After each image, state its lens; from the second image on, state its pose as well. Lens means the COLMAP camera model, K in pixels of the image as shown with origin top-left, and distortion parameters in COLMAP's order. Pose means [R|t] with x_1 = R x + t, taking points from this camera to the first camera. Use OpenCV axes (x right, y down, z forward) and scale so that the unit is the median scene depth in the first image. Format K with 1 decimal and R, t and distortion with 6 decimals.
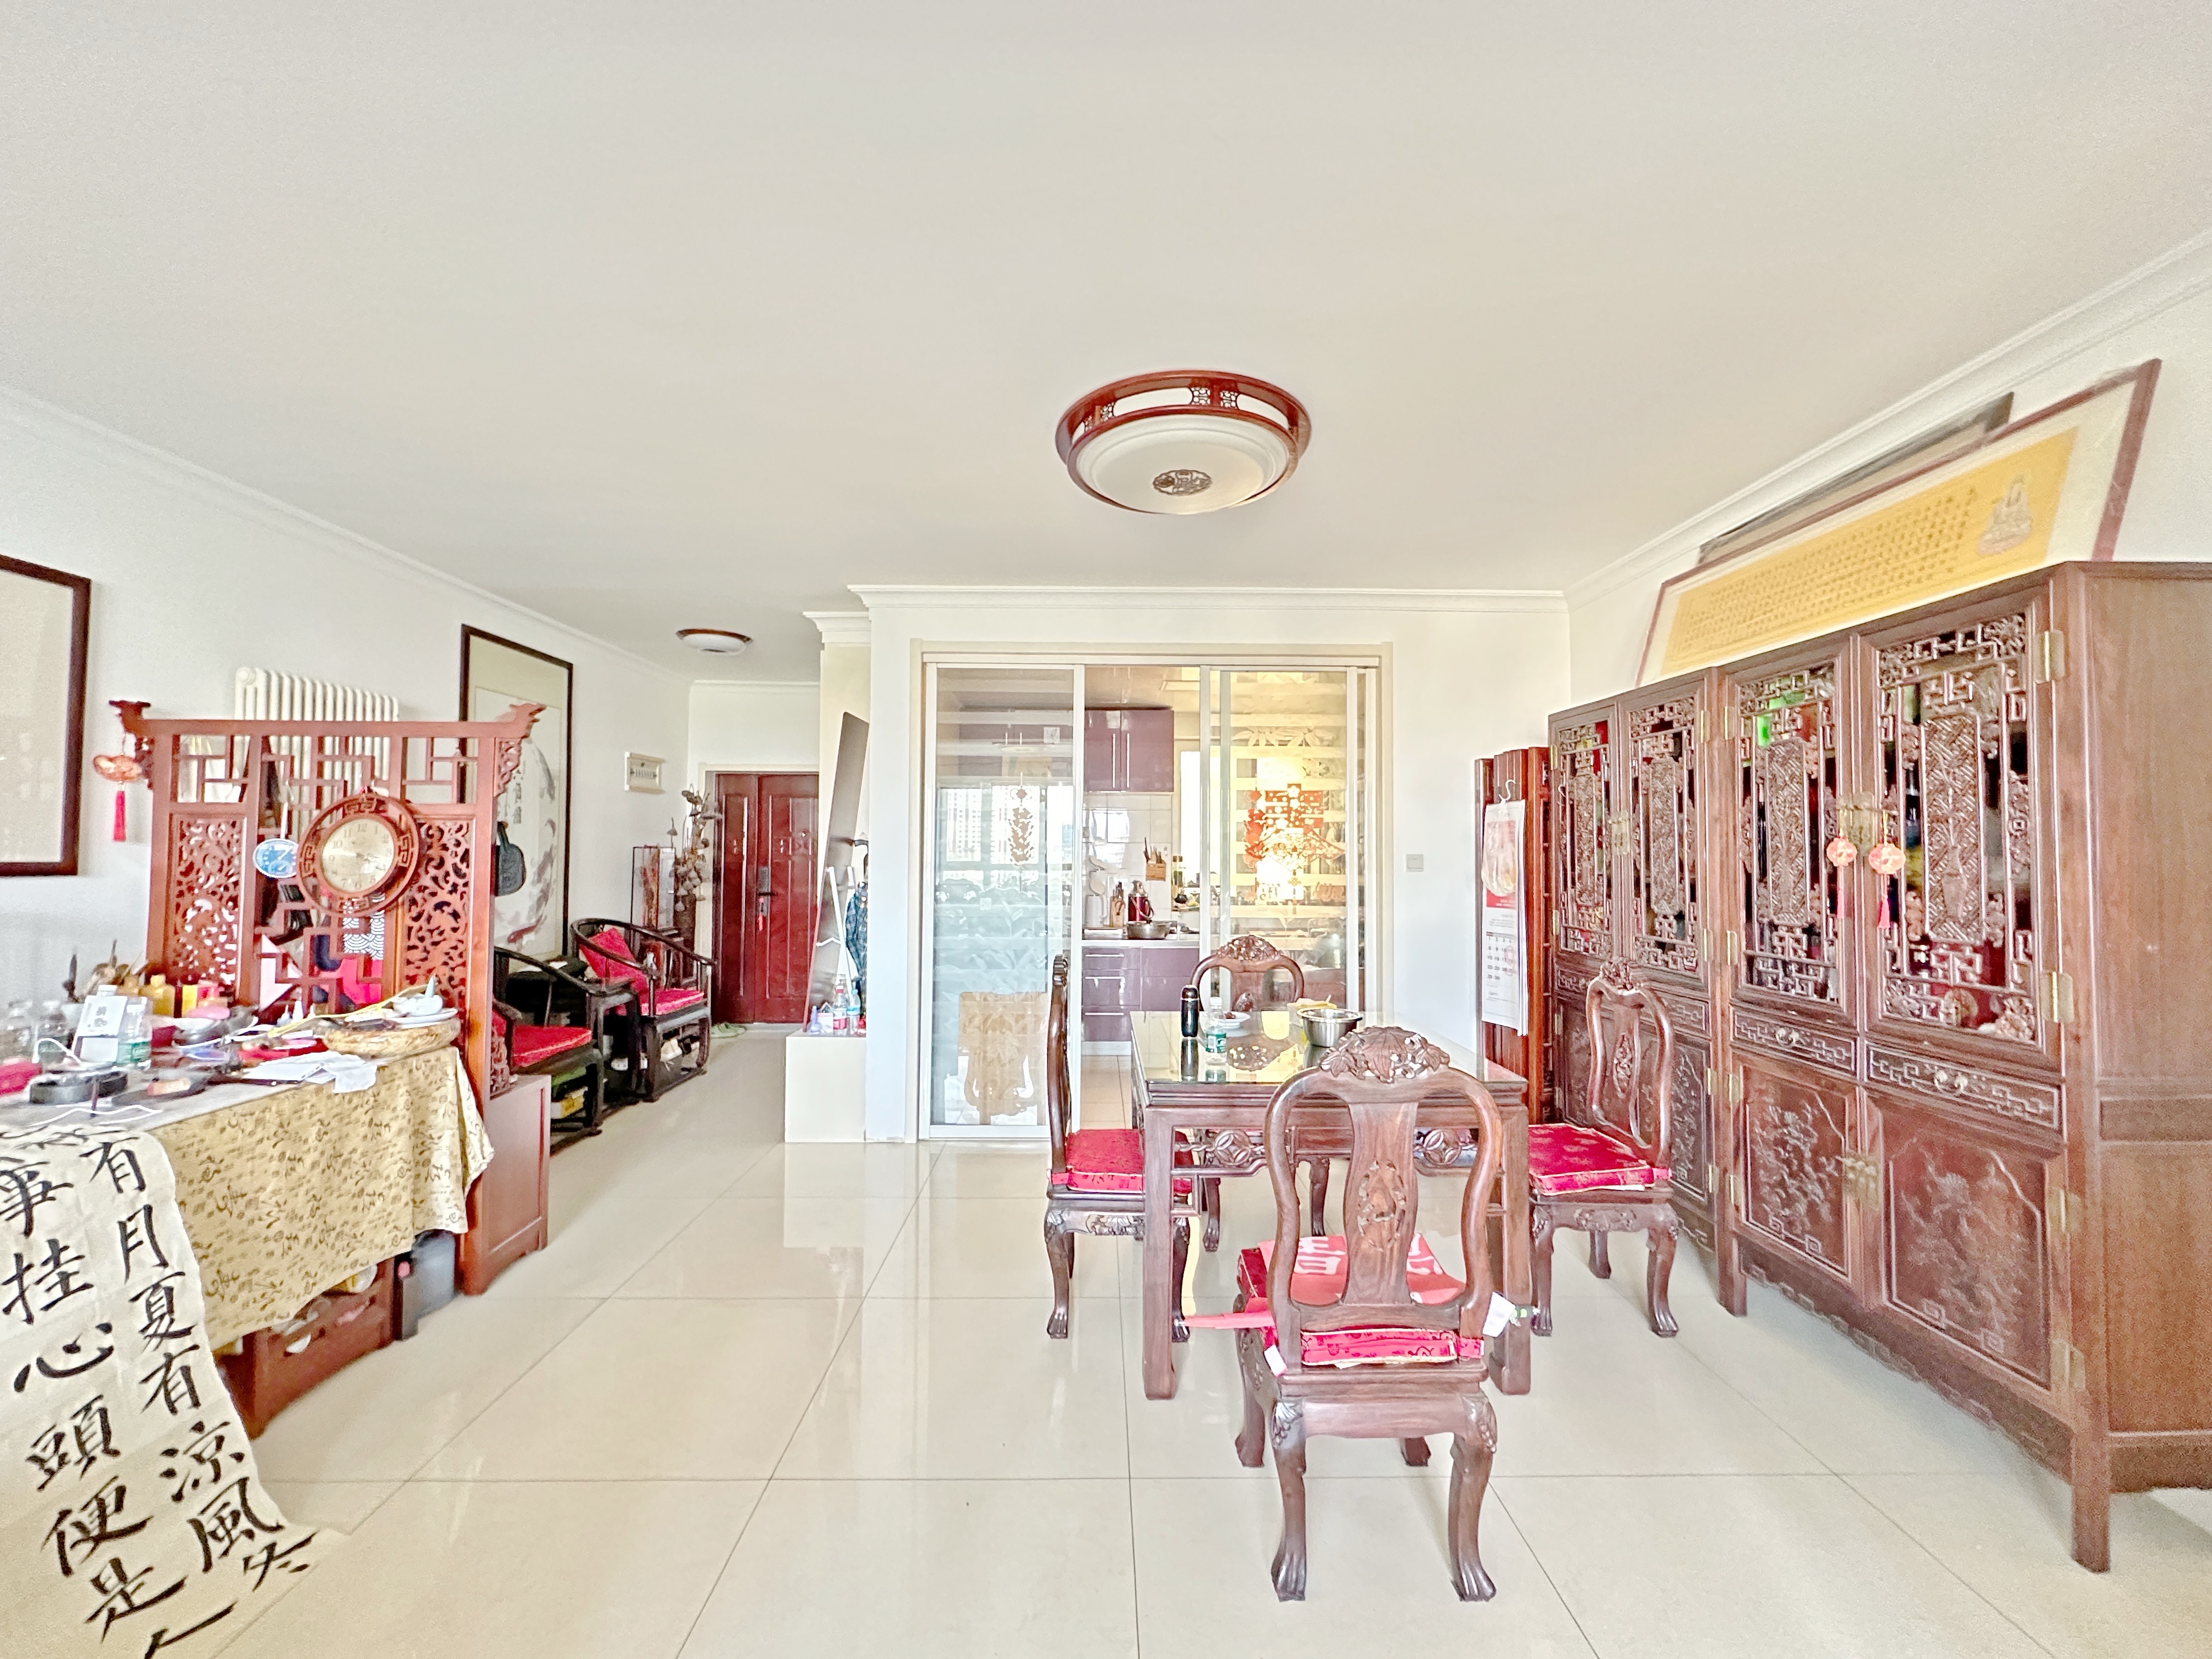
lens RADIAL K [[886.7, 0, 1111.6], [0, 886.7, 828.4], [0, 0, 1]] dist [-0.000510, 0.000037]
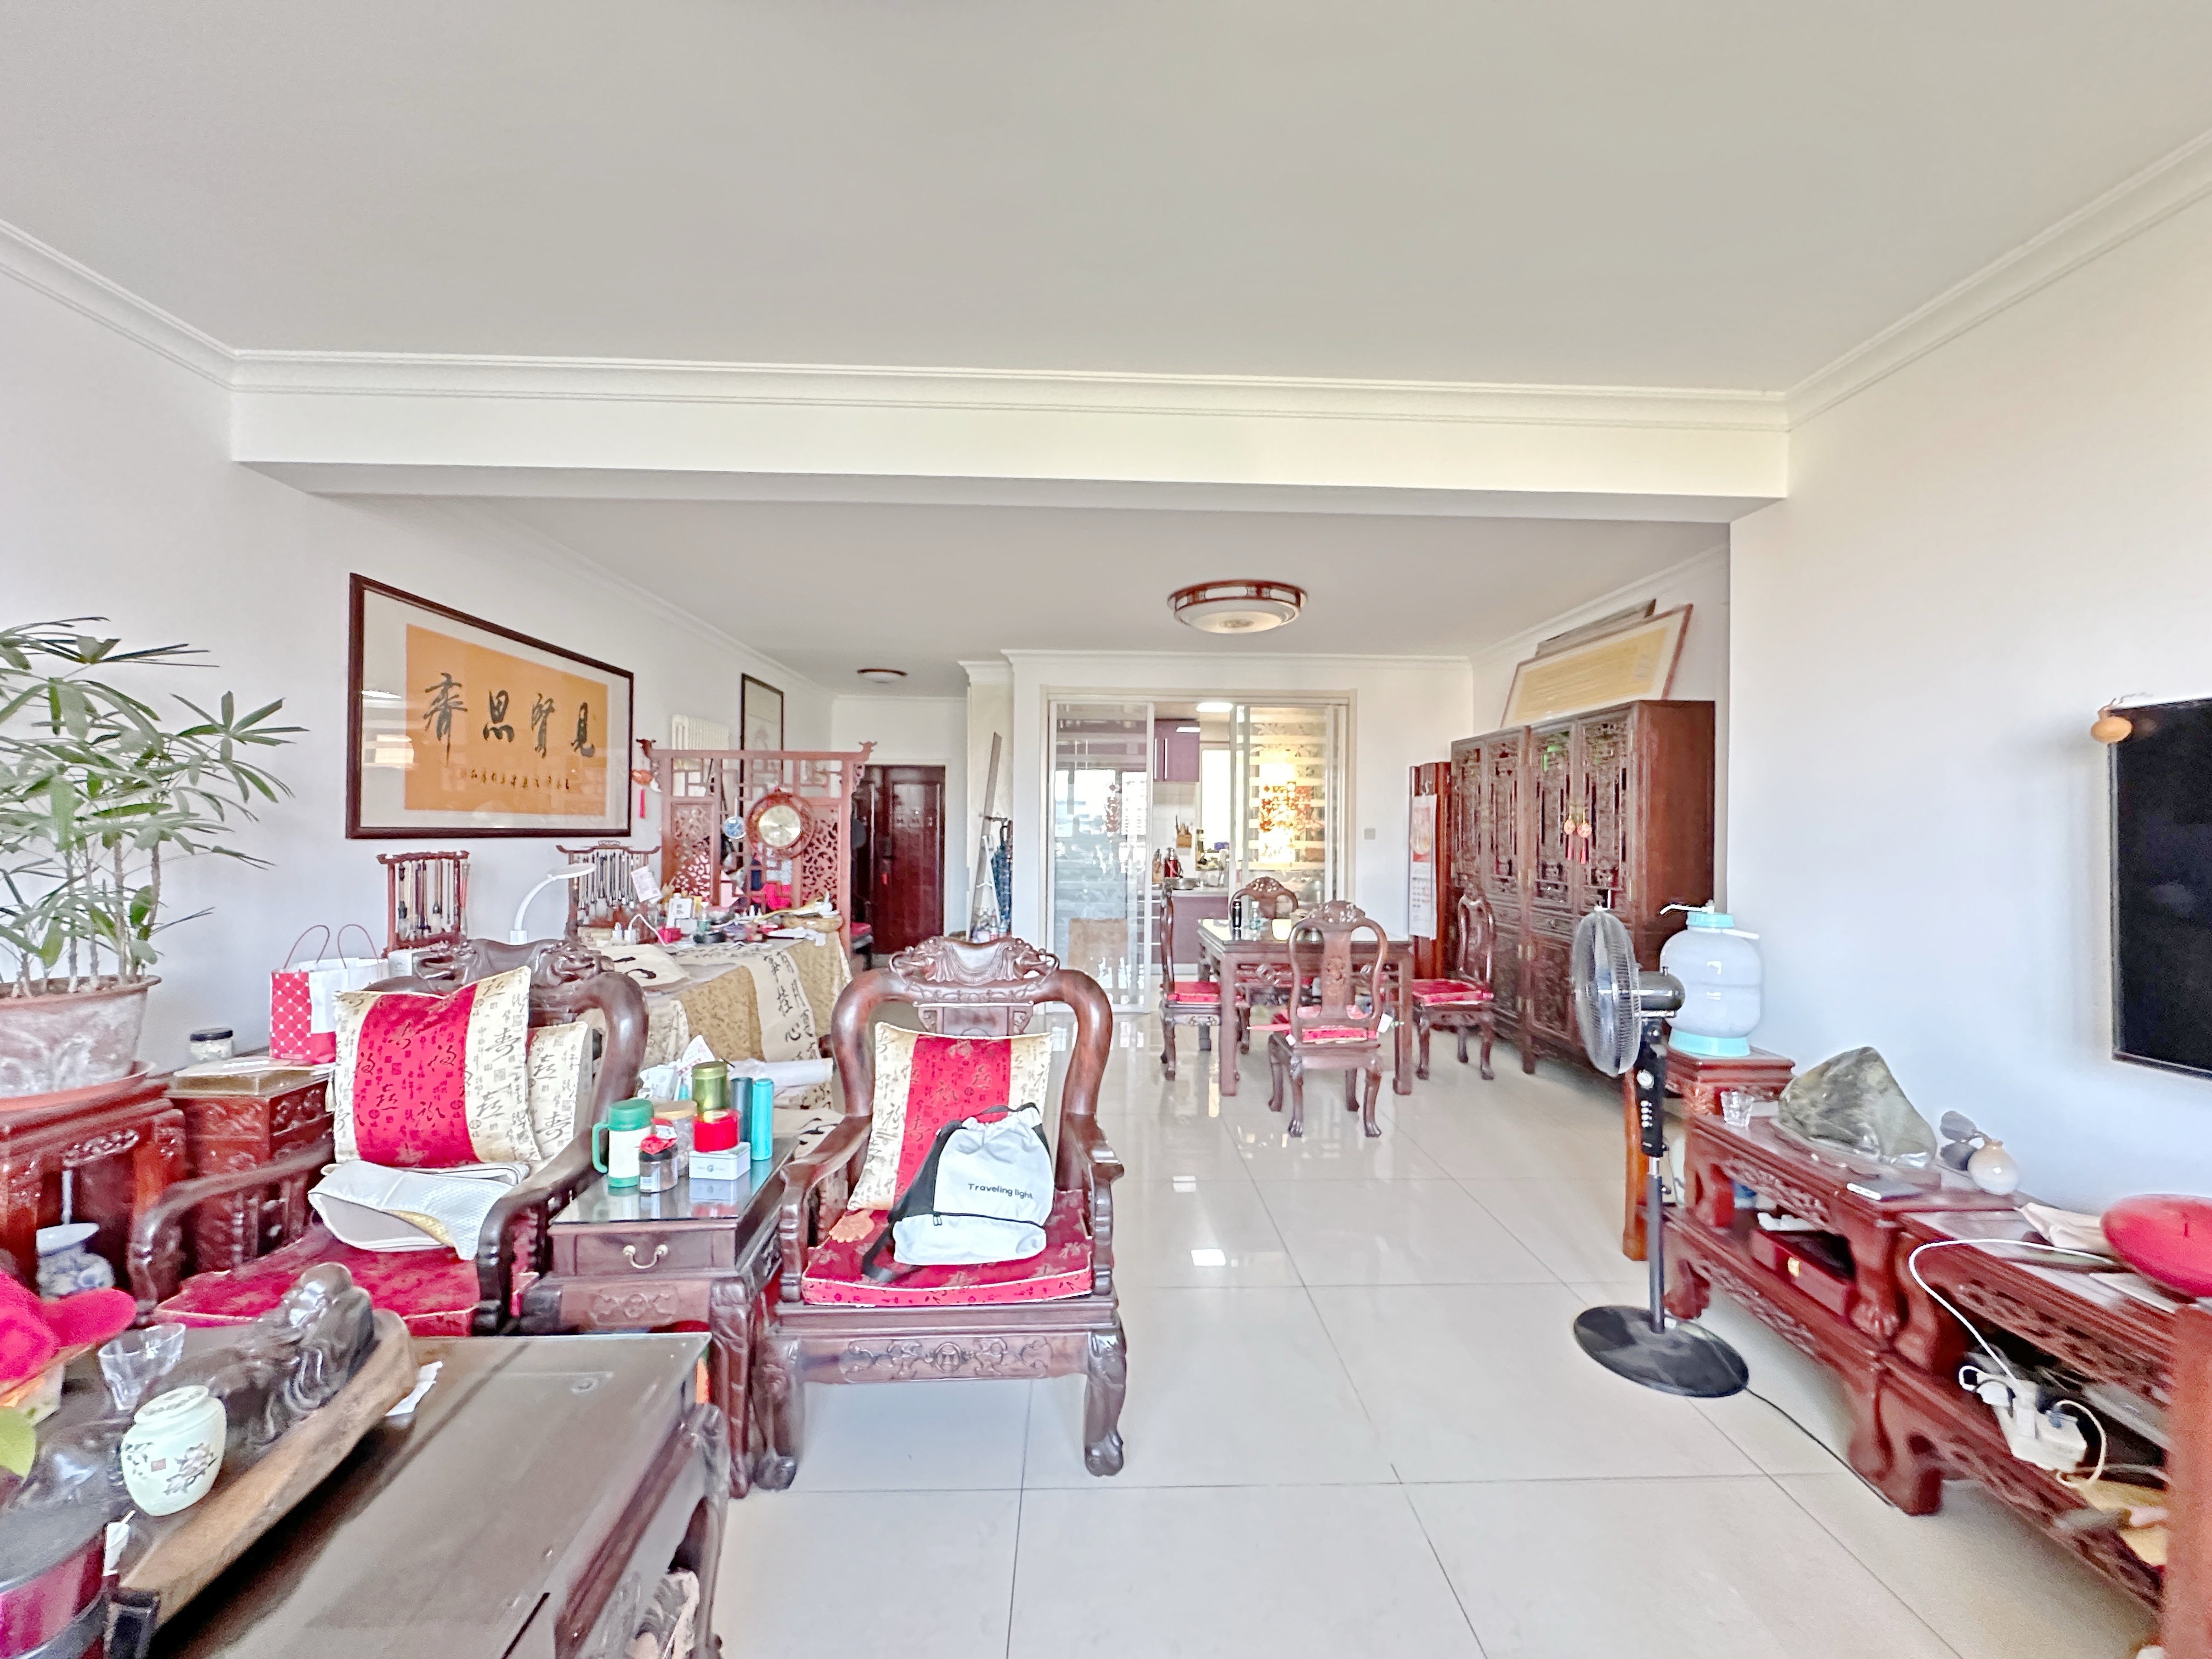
lens RADIAL K [[886.7, 0, 1106.3], [0, 886.7, 829.8], [0, 0, 1]] dist [-0.000510, 0.000037]
pose [[0.999907, 0.003351, 0.013252, -0.153736], [-0.003747, 0.999544, 0.029968, -0.013787], [-0.013145, -0.030015, 0.999463, -0.606038]]
